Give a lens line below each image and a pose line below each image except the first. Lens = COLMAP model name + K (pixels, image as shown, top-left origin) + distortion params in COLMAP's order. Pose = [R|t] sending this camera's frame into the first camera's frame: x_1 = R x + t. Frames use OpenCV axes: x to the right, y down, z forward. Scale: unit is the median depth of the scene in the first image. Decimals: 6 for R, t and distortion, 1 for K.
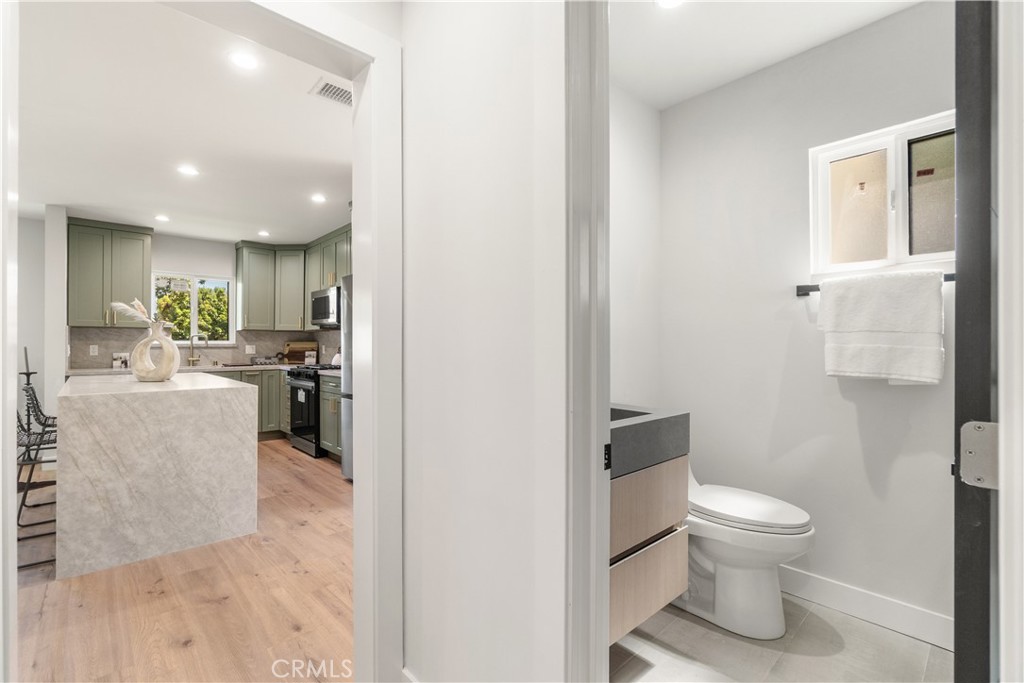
lens RADIAL K [[449.0, 0, 494.6], [0, 449.0, 346.1], [0, 0, 1]] dist [-0.006453, 0.000196]
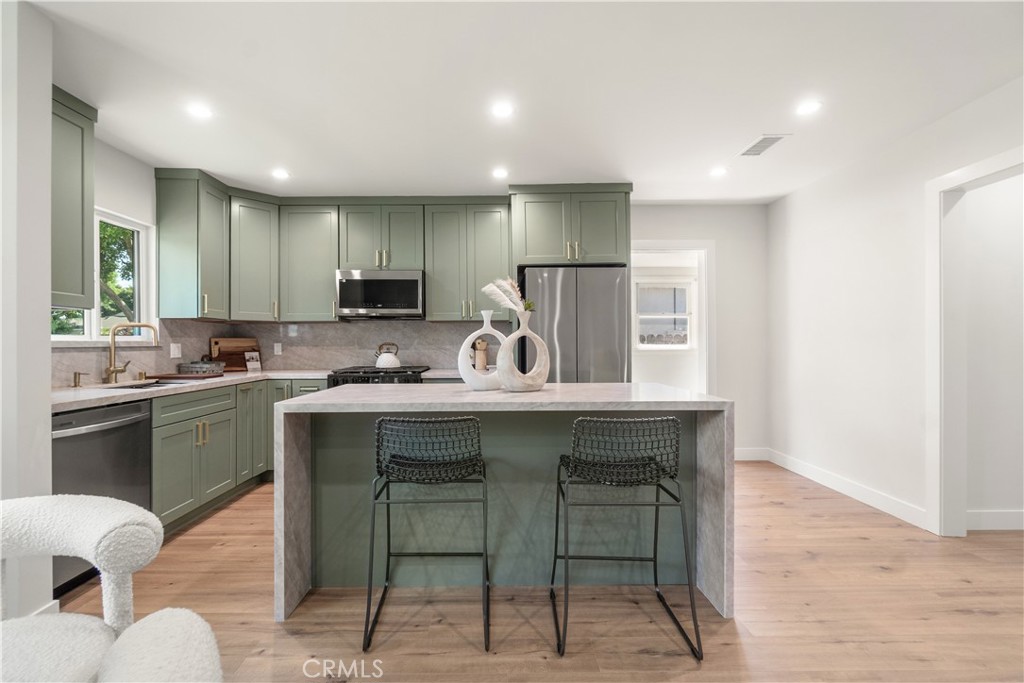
lens RADIAL K [[449.0, 0, 489.4], [0, 449.0, 341.9], [0, 0, 1]] dist [-0.006453, 0.000196]
pose [[0.661154, -0.002883, 0.750244, -0.972003], [0.005536, 0.999984, -0.001036, -0.001452], [-0.750229, 0.004838, 0.661160, 0.399733]]
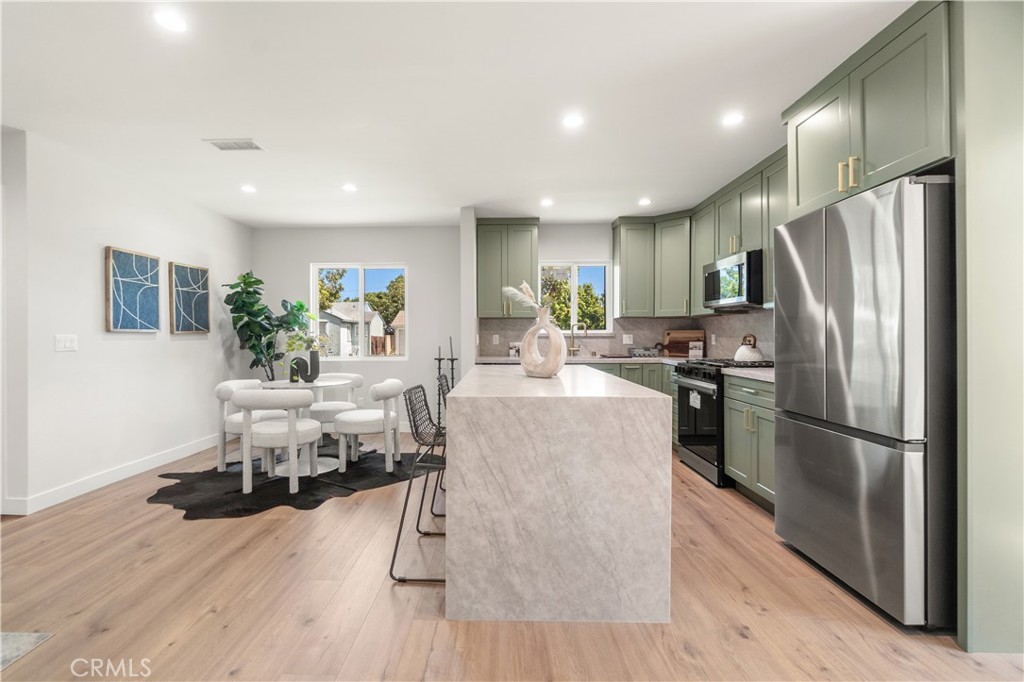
lens RADIAL K [[449.0, 0, 492.4], [0, 449.0, 334.9], [0, 0, 1]] dist [-0.006453, 0.000196]
pose [[0.727612, -0.004025, -0.685977, -0.175725], [0.002764, 0.999992, -0.002936, 0.000836], [0.685984, 0.000240, 0.727617, 0.227931]]
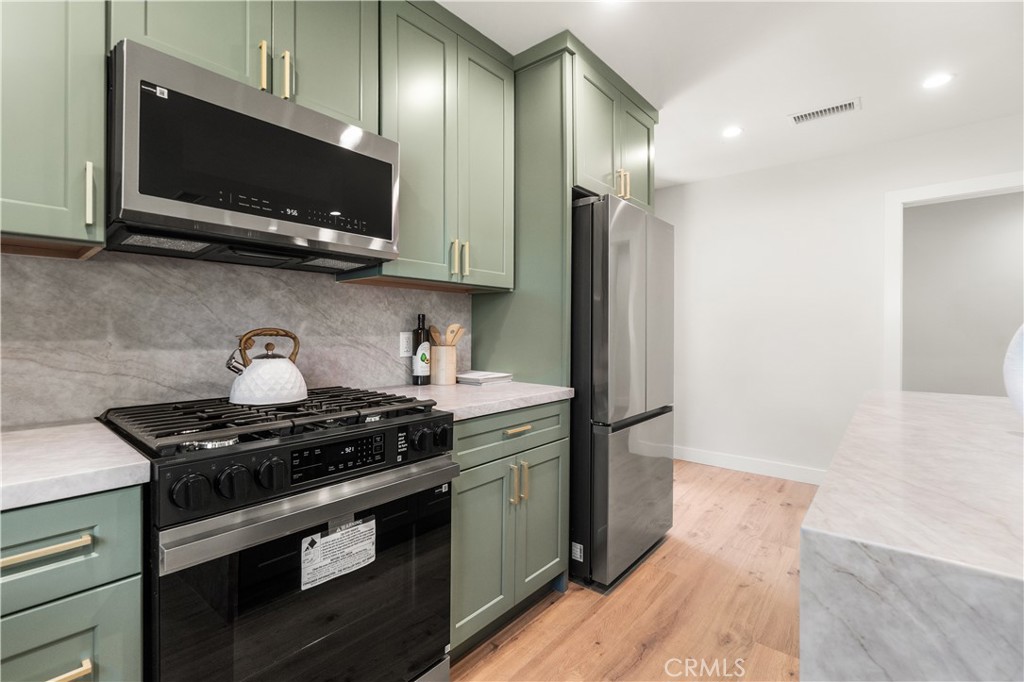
lens RADIAL K [[449.0, 0, 476.1], [0, 449.0, 331.9], [0, 0, 1]] dist [-0.006453, 0.000196]
pose [[-0.096805, 0.000712, 0.995303, -0.741300], [0.000490, 1.000000, -0.000668, 0.001483], [-0.995303, 0.000423, -0.096805, 1.071185]]
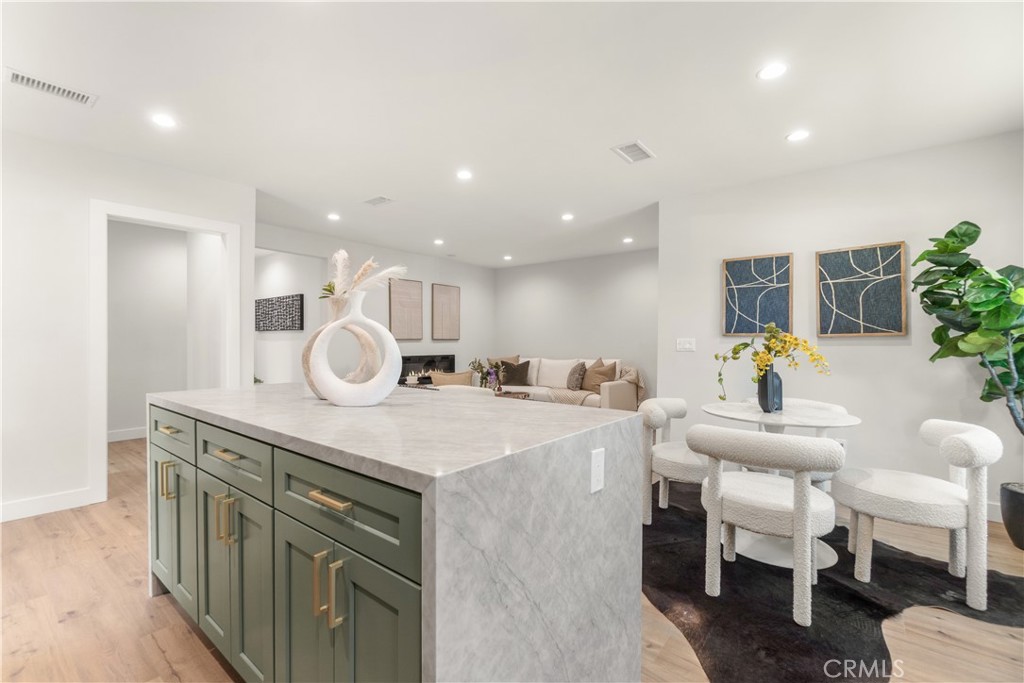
lens RADIAL K [[449.0, 0, 492.3], [0, 449.0, 344.6], [0, 0, 1]] dist [-0.006453, 0.000196]
pose [[-0.990613, -0.002724, -0.136671, -0.628951], [-0.004225, 0.999934, 0.010692, 0.000778], [0.136632, 0.011170, -0.990559, 1.145578]]
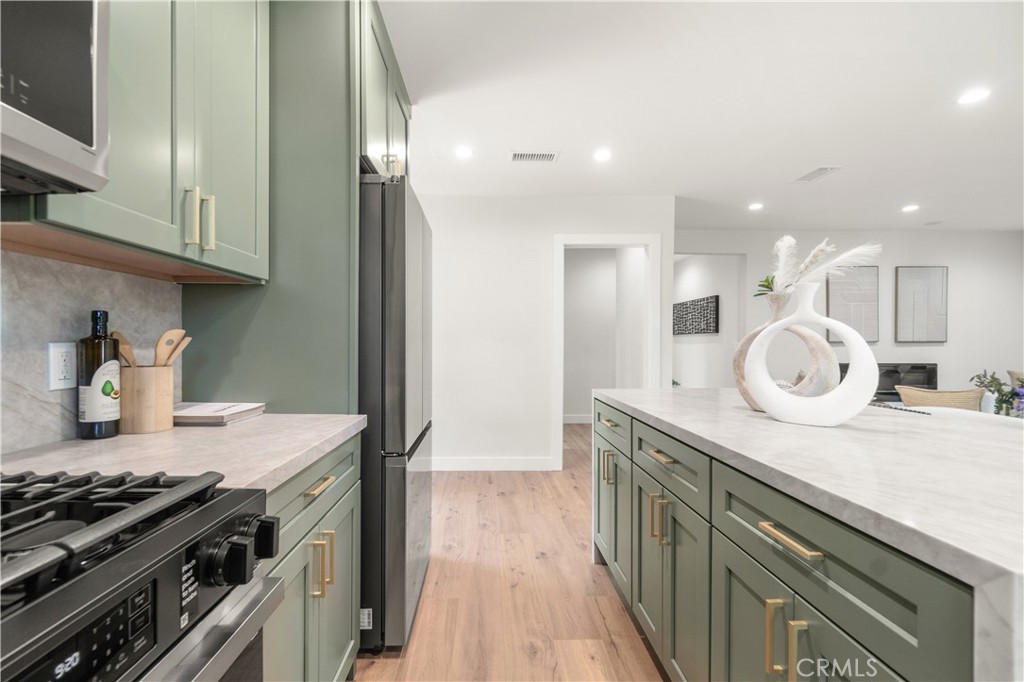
lens RADIAL K [[449.0, 0, 495.1], [0, 449.0, 346.3], [0, 0, 1]] dist [-0.006453, 0.000196]
pose [[-0.753766, -0.006730, 0.657109, -0.608692], [-0.000596, 0.999954, 0.009558, 0.000691], [-0.657143, 0.006813, -0.753735, 1.128632]]
